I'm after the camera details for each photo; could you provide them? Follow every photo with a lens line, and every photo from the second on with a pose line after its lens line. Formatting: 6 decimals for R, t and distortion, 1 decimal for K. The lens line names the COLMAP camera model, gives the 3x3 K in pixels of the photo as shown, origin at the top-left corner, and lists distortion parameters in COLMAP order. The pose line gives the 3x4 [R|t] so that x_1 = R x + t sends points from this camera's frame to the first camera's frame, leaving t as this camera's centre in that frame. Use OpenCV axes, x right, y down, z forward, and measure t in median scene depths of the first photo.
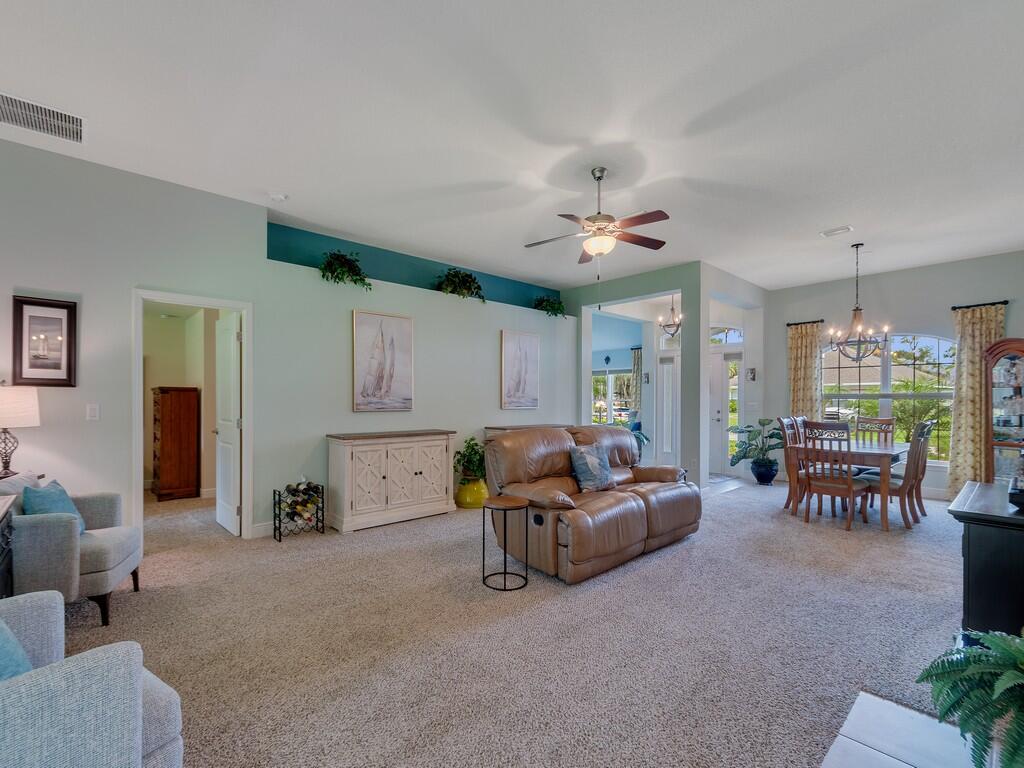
lens RADIAL K [[462.0, 0, 486.8], [0, 462.0, 402.8], [0, 0, 1]] dist [0.003369, -0.000246]
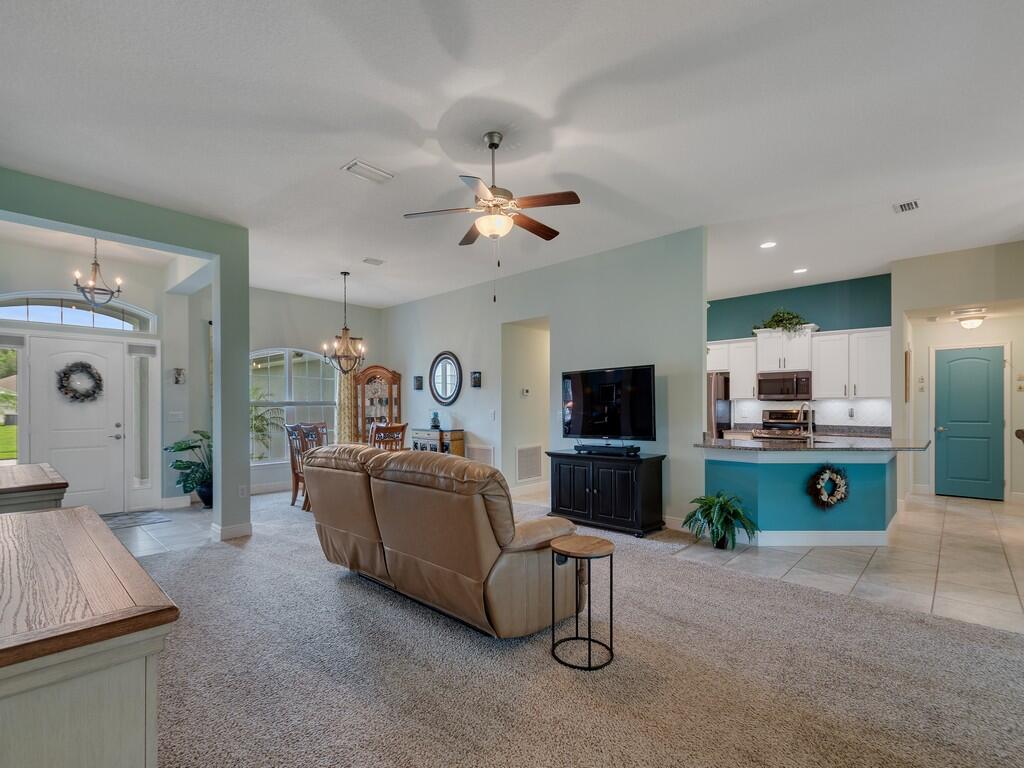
lens RADIAL K [[476.6, 0, 509.2], [0, 476.6, 408.9], [0, 0, 1]] dist [-0.000179, -0.000089]
pose [[-0.103688, -0.008960, 0.994570, -0.460911], [0.011930, 0.999876, 0.010252, -0.009357], [-0.994538, 0.012928, -0.103568, 0.780971]]
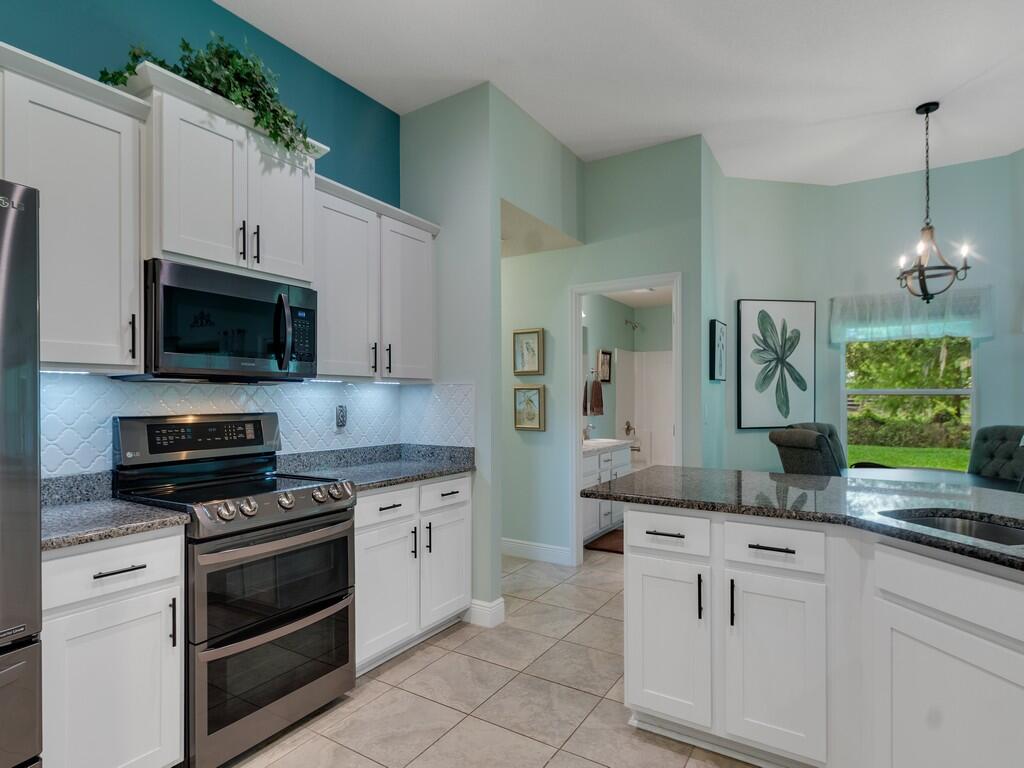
lens RADIAL K [[553.7, 0, 489.9], [0, 553.7, 397.8], [0, 0, 1]] dist [-0.004174, -0.001335]
pose [[-0.964059, -0.002955, -0.265674, 0.808695], [-0.004590, 0.999974, 0.005535, 0.001507], [0.265650, 0.006555, -0.964047, 0.304822]]
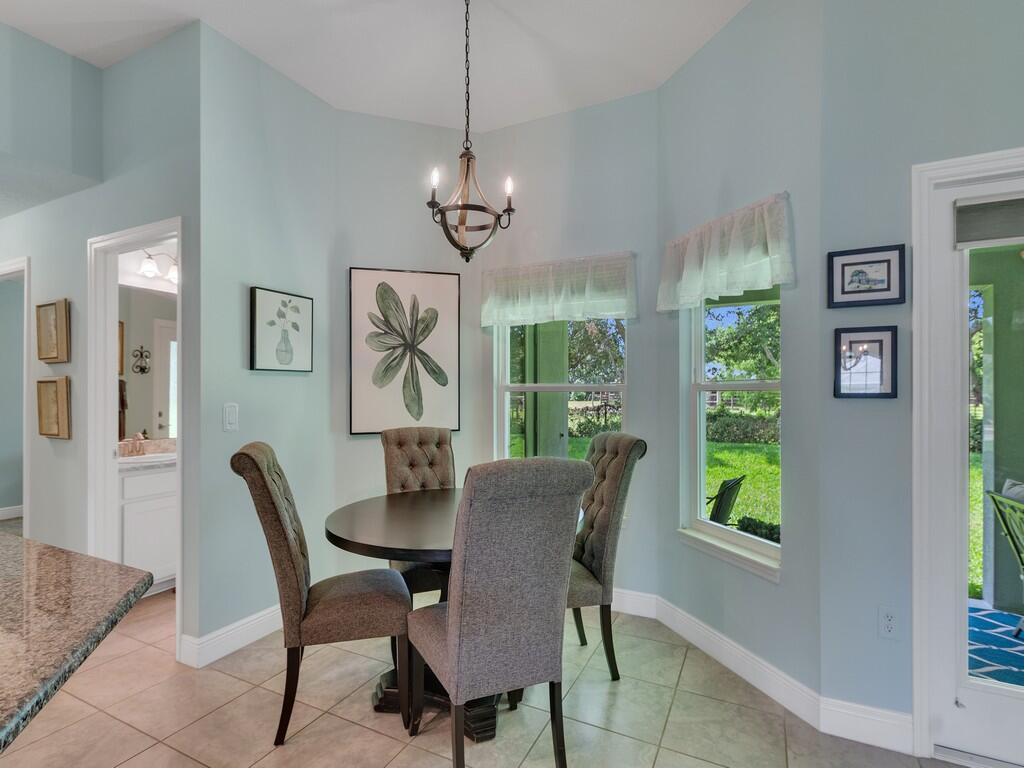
lens RADIAL K [[515.5, 0, 490.7], [0, 515.5, 390.4], [0, 0, 1]] dist [0.007204, 0.000668]
pose [[-0.930703, -0.003779, -0.365757, 0.250199], [-0.005544, 0.999978, 0.003776, -0.004018], [0.365735, 0.005542, -0.930703, 0.215915]]
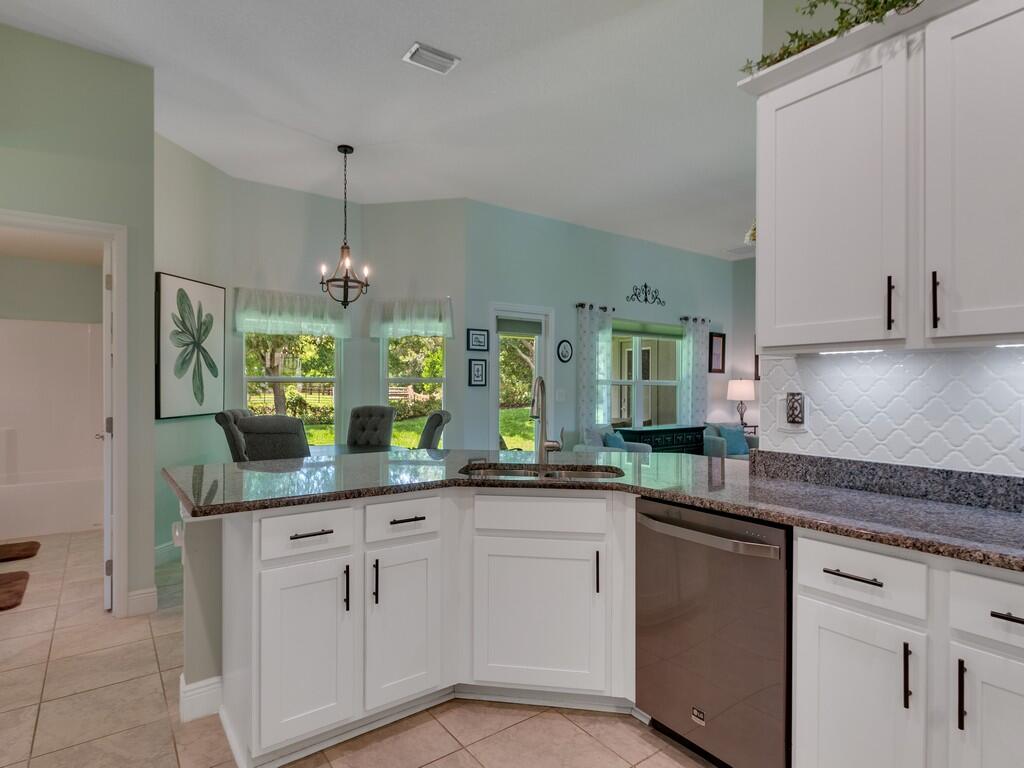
lens RADIAL K [[560.5, 0, 514.4], [0, 560.5, 387.0], [0, 0, 1]] dist [-0.001965, -0.000766]
pose [[-0.079362, -0.000678, -0.996846, 0.937355], [-0.012645, 0.999920, 0.000326, 0.002296], [0.996766, 0.012631, -0.079364, 0.116903]]
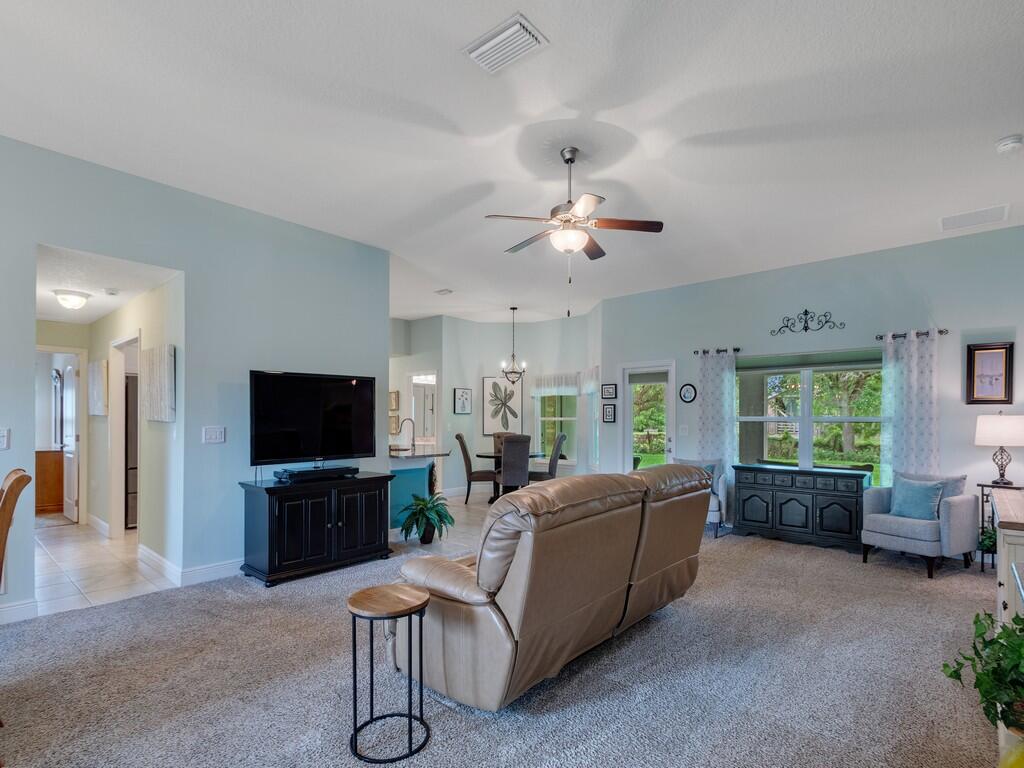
lens RADIAL K [[511.5, 0, 492.0], [0, 511.5, 418.0], [0, 0, 1]] dist [0.004288, 0.000218]
pose [[-0.993564, -0.008250, -0.112973, 0.356250], [-0.008528, 0.999962, 0.001986, -0.011087], [0.112953, 0.002936, -0.993596, 1.402945]]
